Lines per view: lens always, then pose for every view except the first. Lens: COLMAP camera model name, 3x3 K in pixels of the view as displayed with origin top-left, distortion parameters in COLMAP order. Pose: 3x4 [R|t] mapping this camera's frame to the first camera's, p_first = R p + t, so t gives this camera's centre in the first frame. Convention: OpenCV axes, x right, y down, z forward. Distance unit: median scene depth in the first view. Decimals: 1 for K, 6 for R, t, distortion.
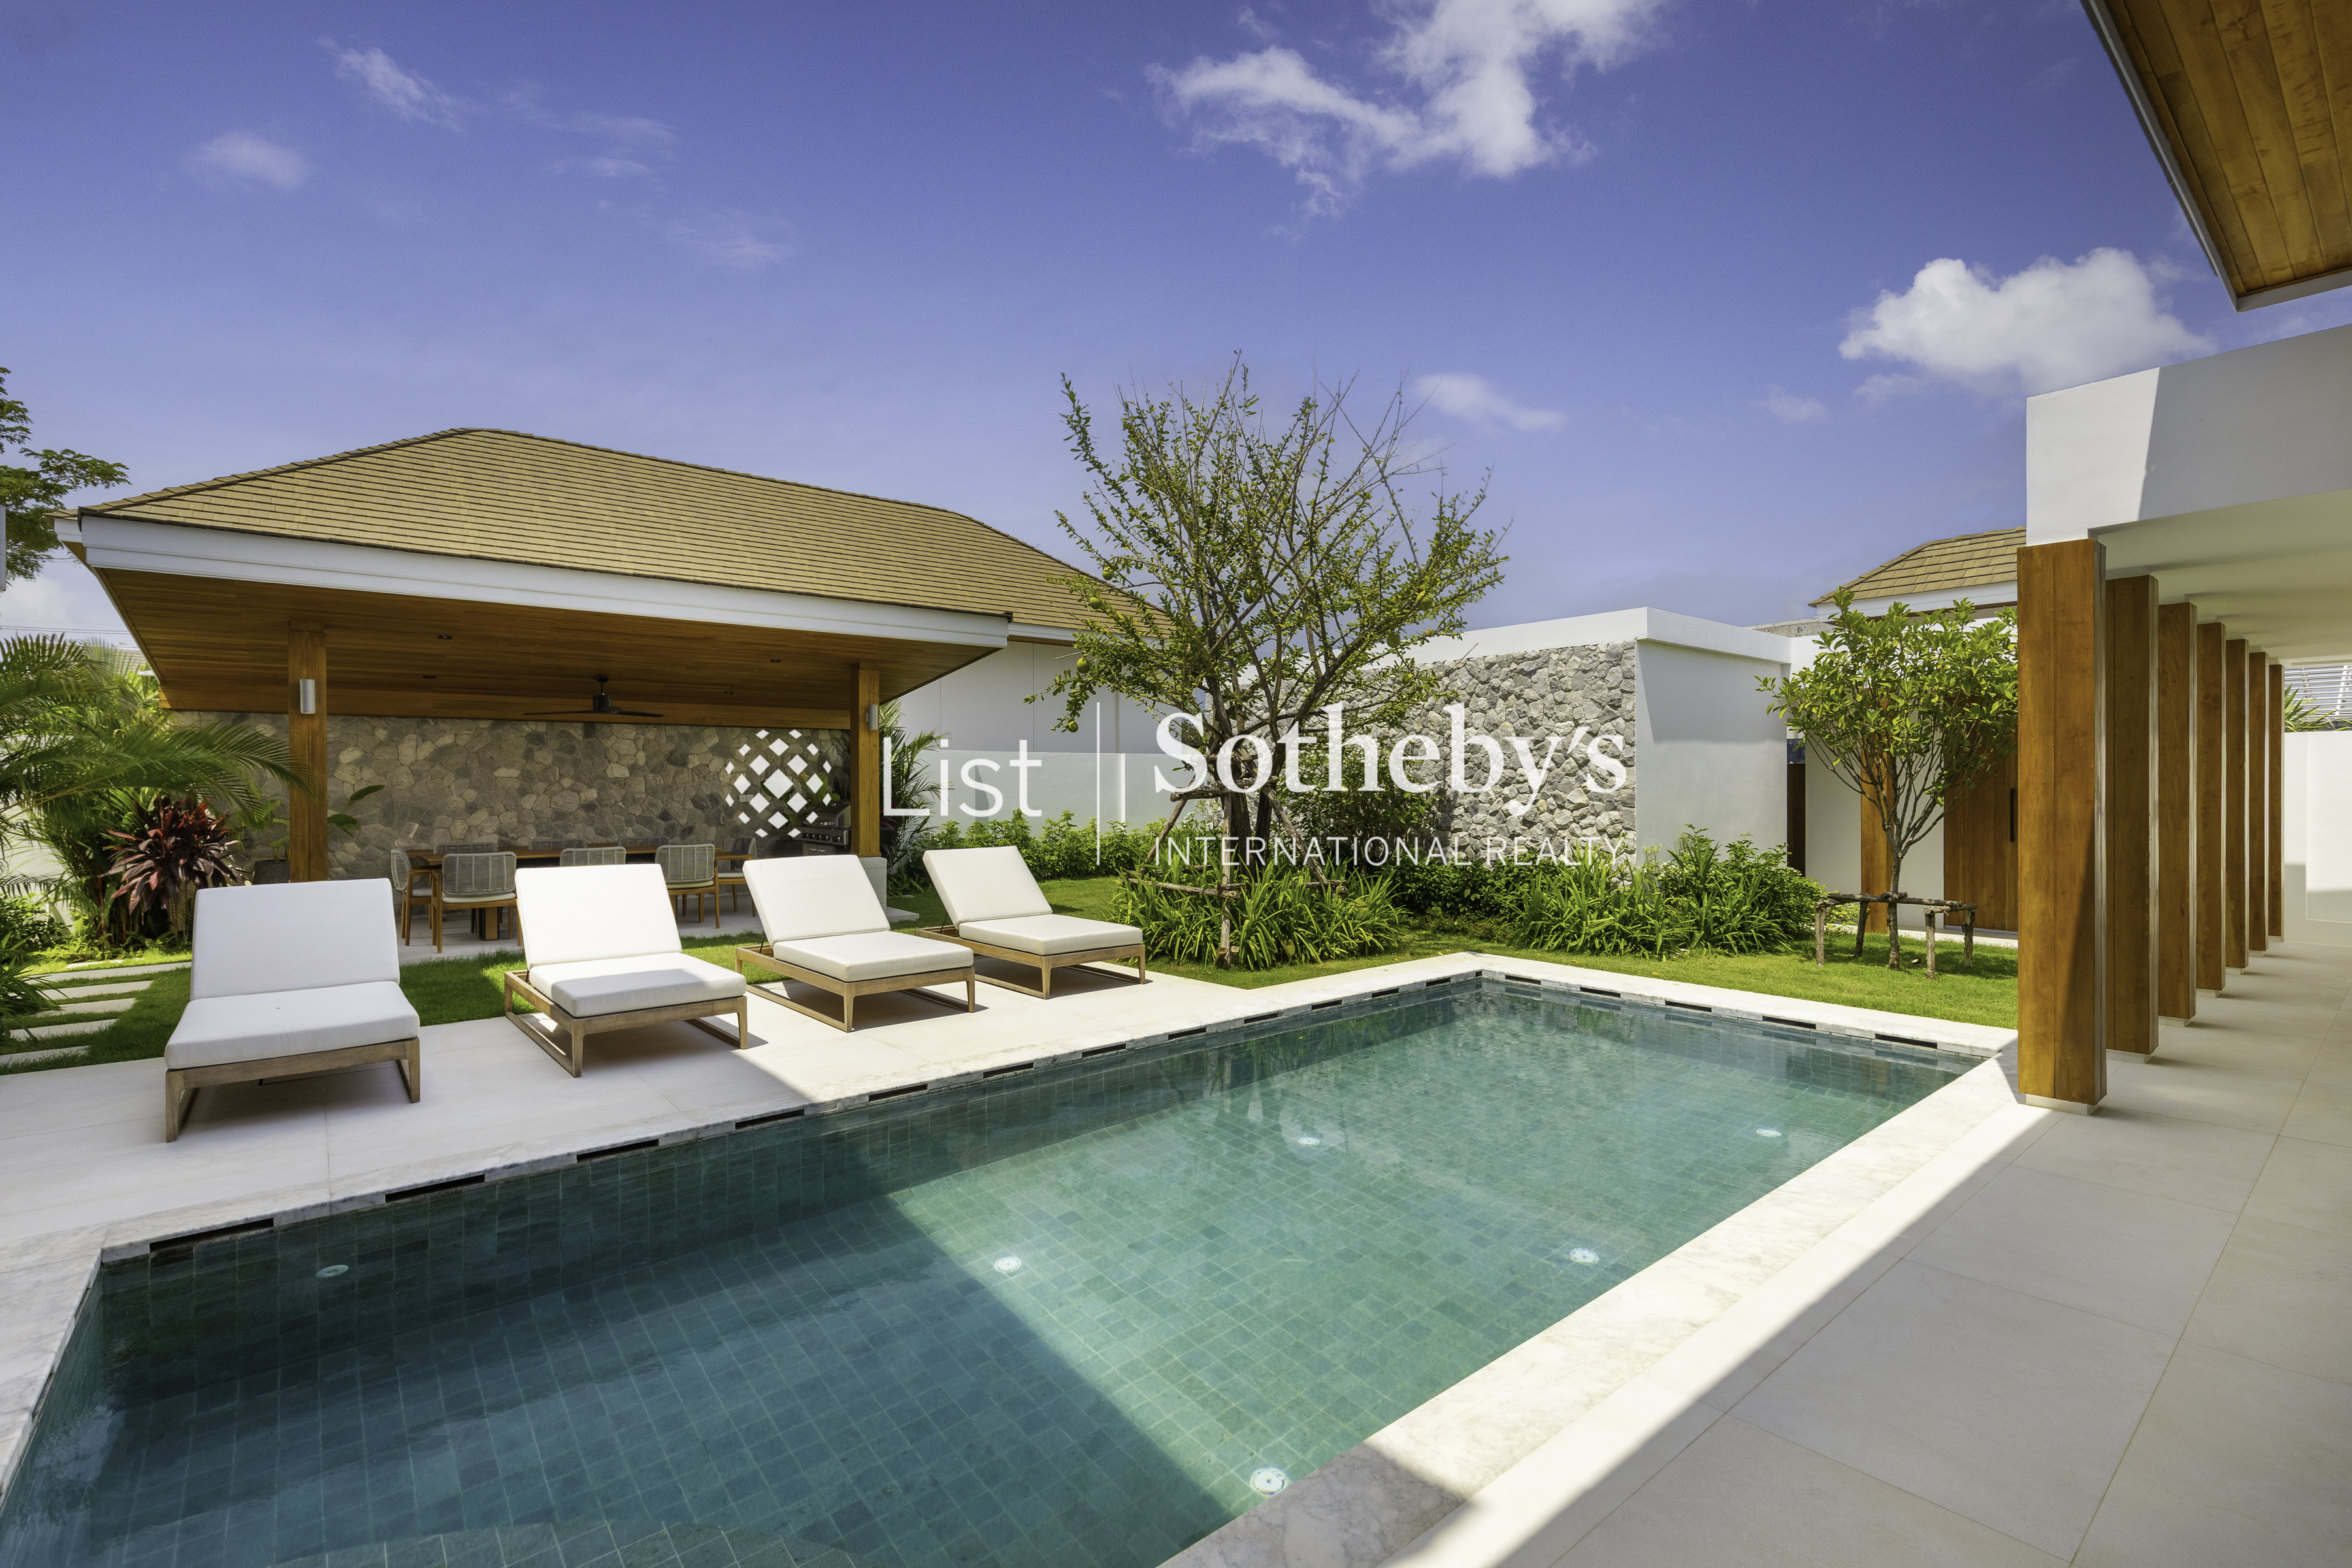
lens RADIAL K [[1048.1, 0, 1167.2], [0, 1048.1, 791.0], [0, 0, 1]] dist [-0.017453, -0.000297]
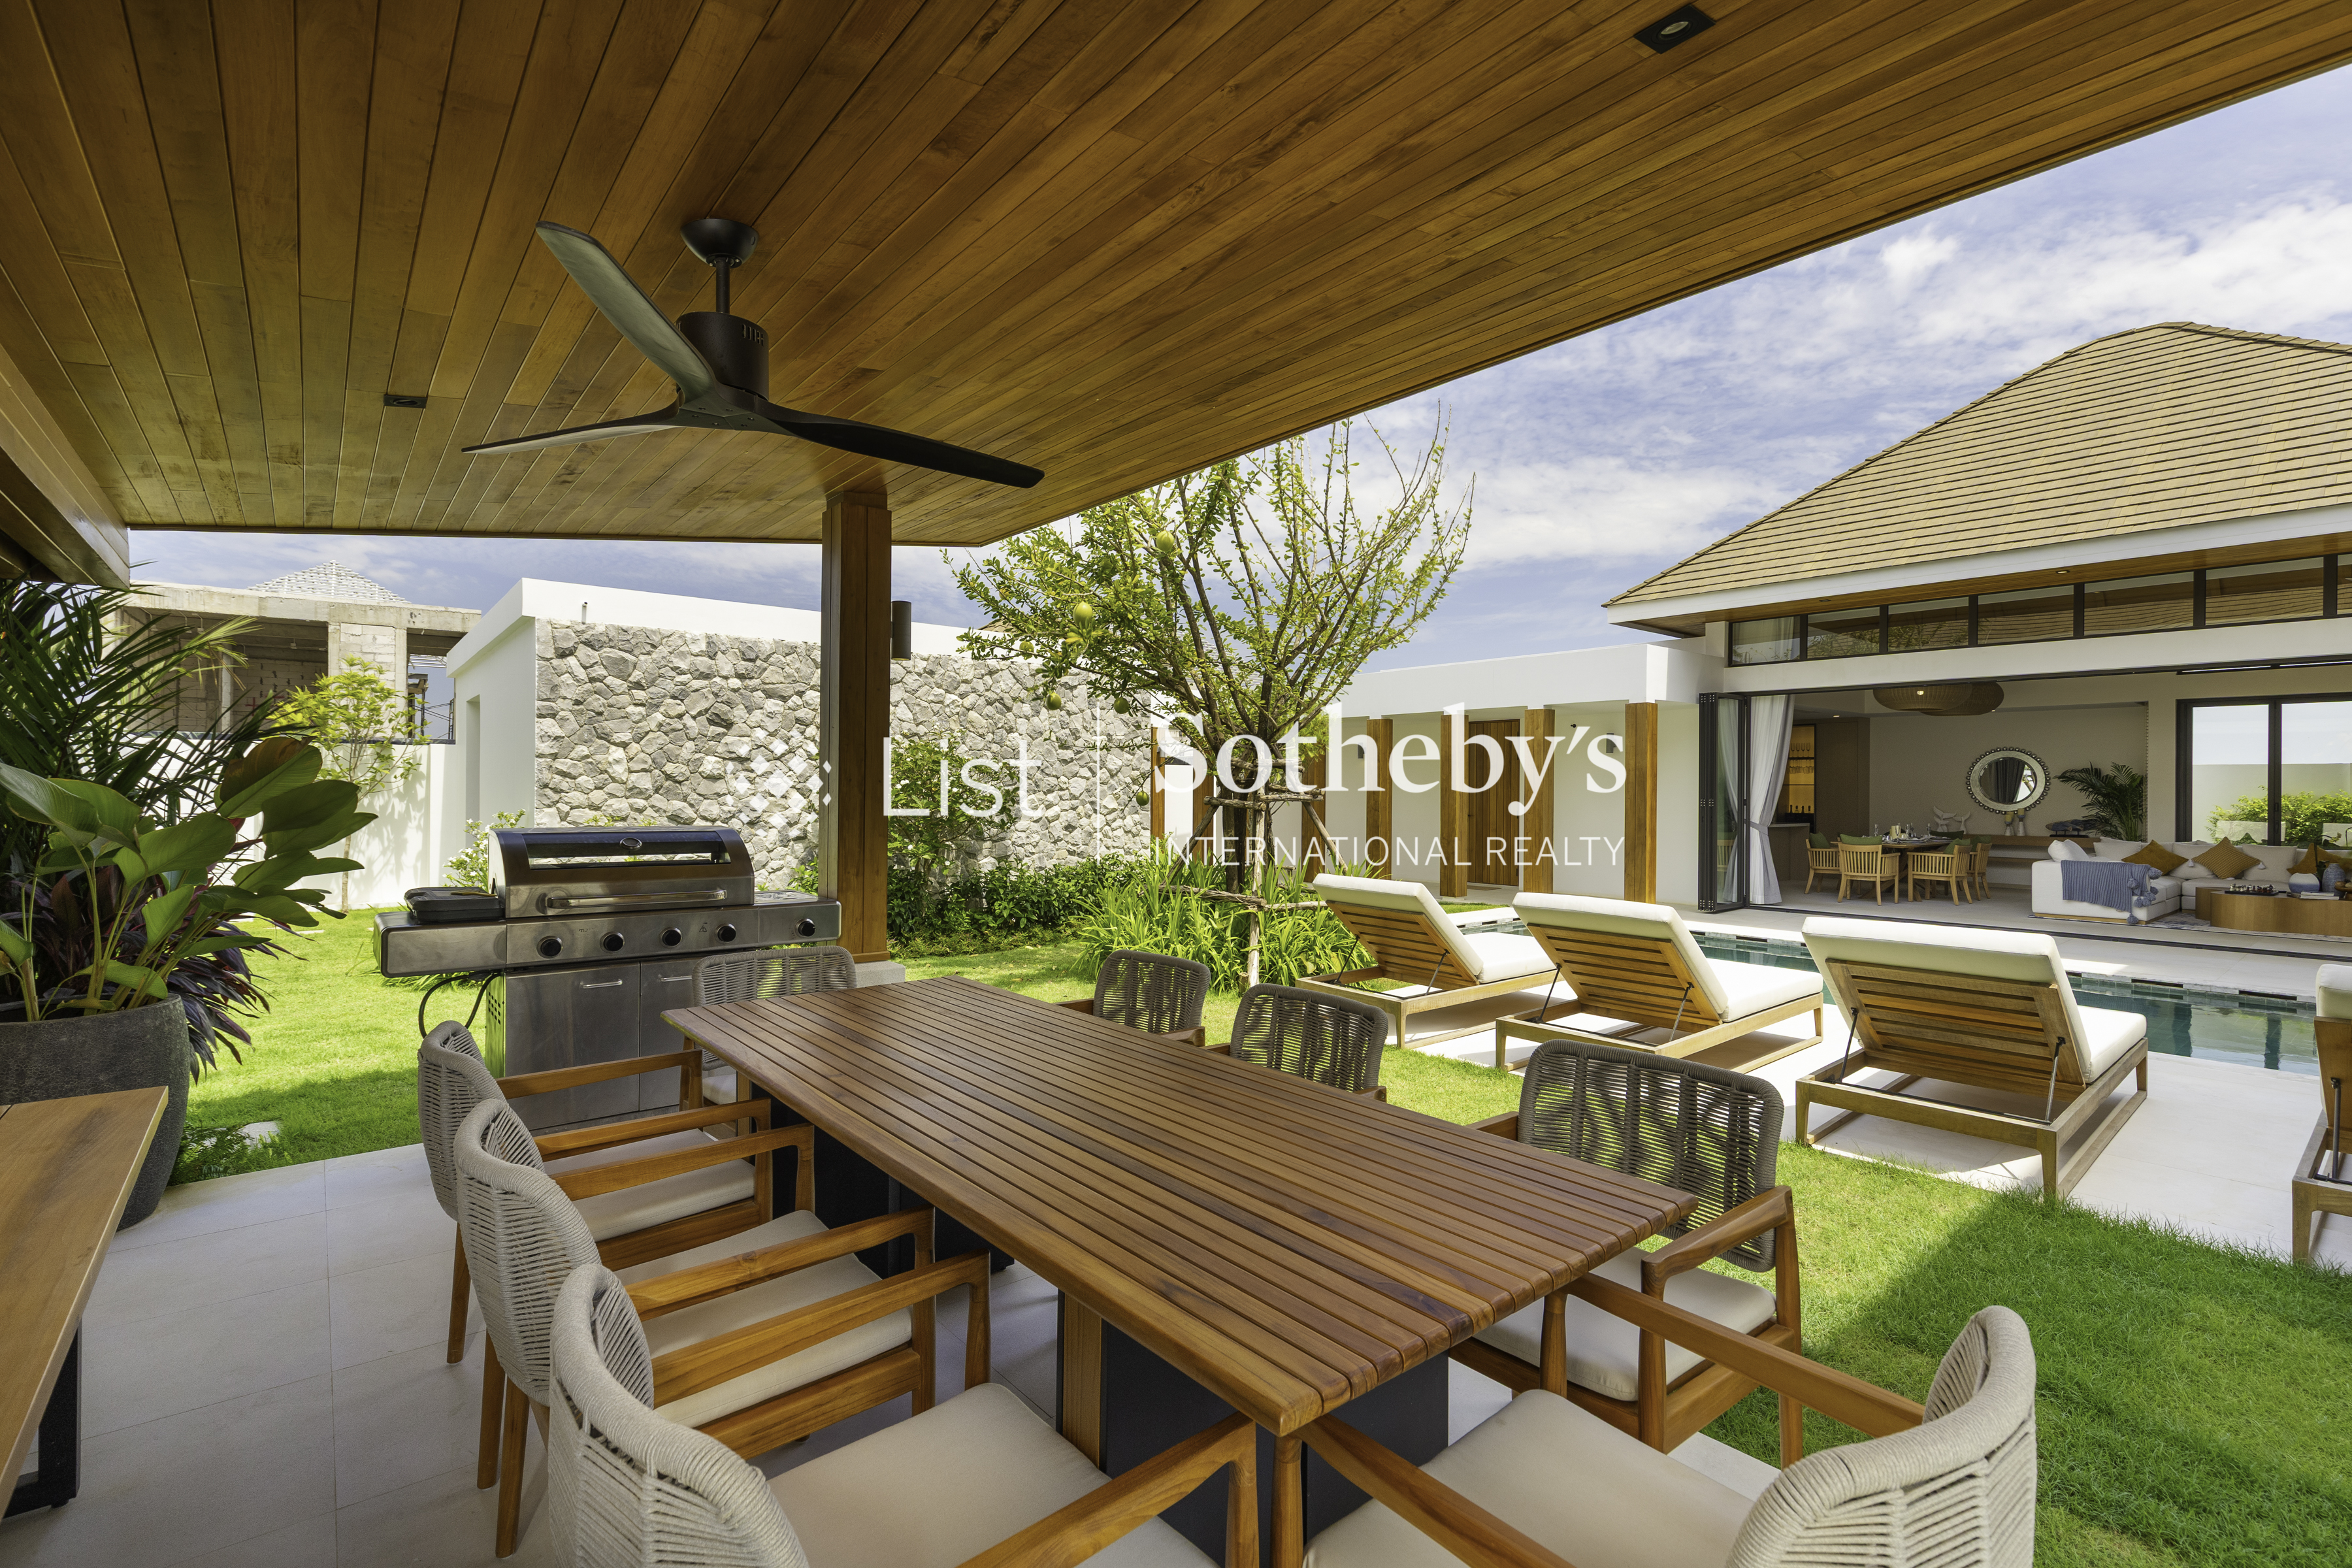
lens RADIAL K [[1048.1, 0, 1184.1], [0, 1048.1, 790.6], [0, 0, 1]] dist [-0.017453, -0.000297]
pose [[-0.024386, 0.010099, 0.999652, -0.754956], [0.006612, 0.999929, -0.009940, 0.004152], [-0.999681, 0.006367, -0.024451, 0.951091]]
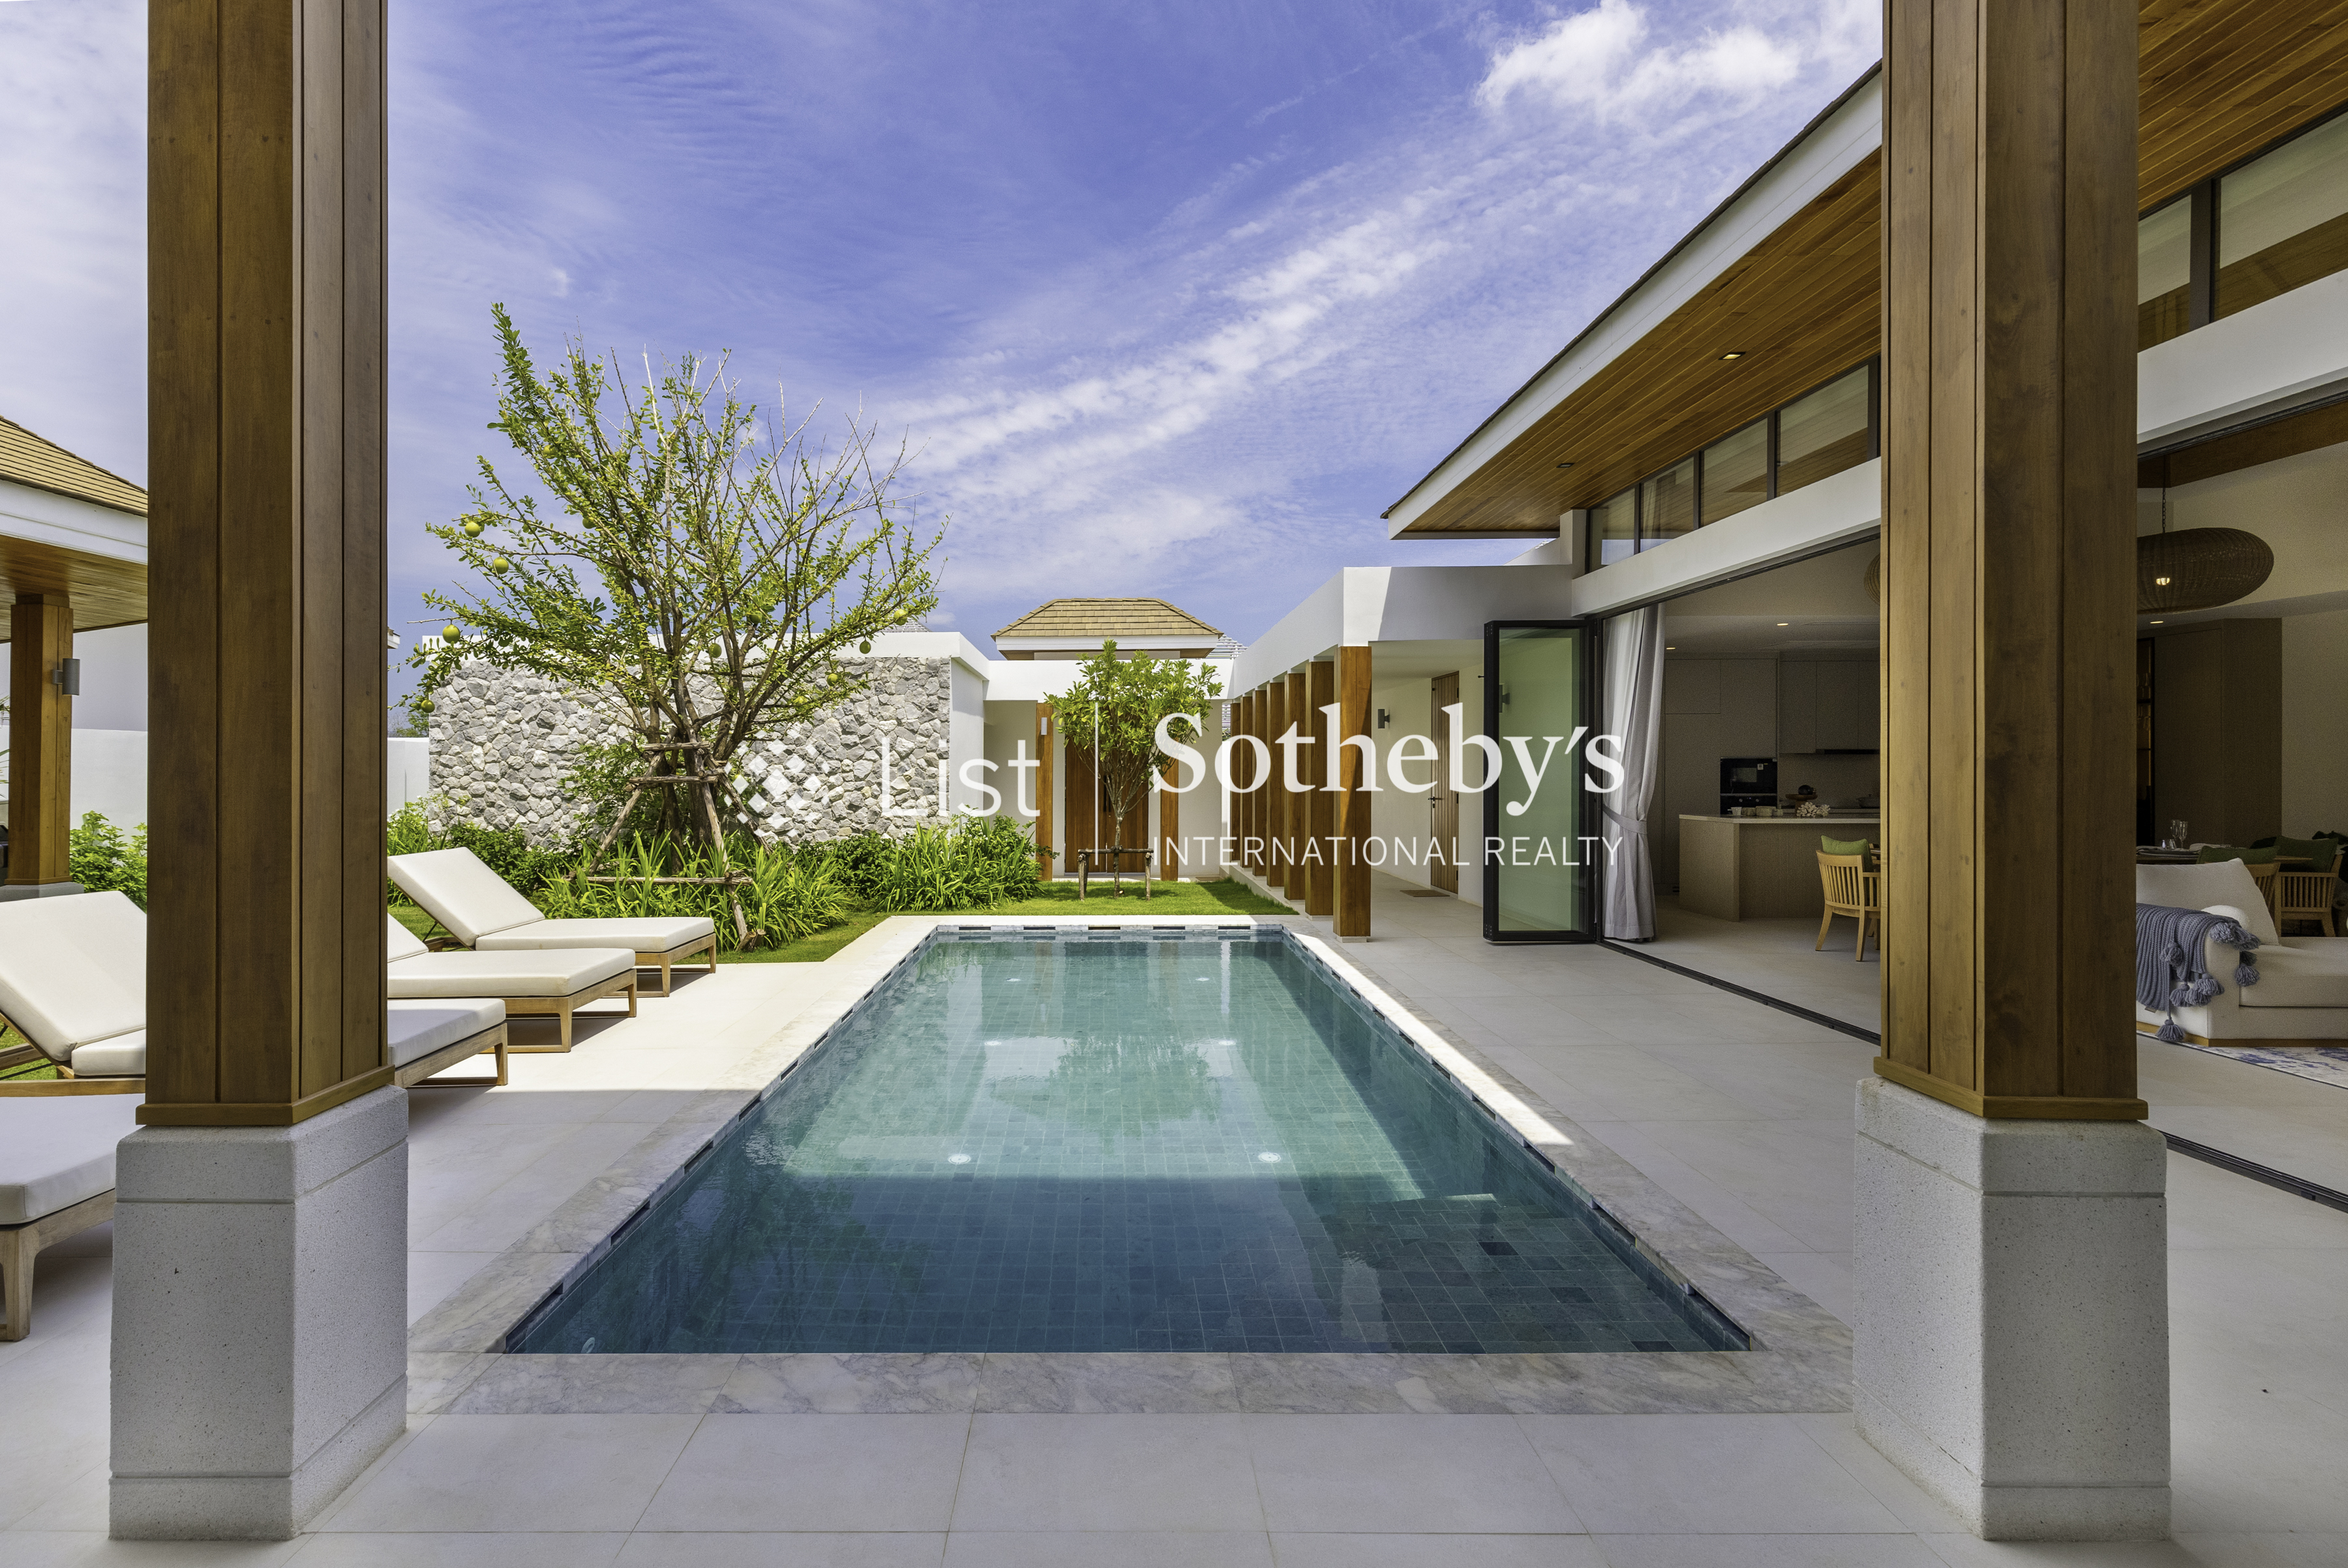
lens RADIAL K [[1046.3, 0, 1150.5], [0, 1046.3, 771.3], [0, 0, 1]] dist [-0.017453, -0.000297]
pose [[0.627612, -0.000060, 0.778527, -0.356352], [0.007740, 0.999951, -0.006162, 0.000763], [-0.778488, 0.009893, 0.627581, 0.030923]]
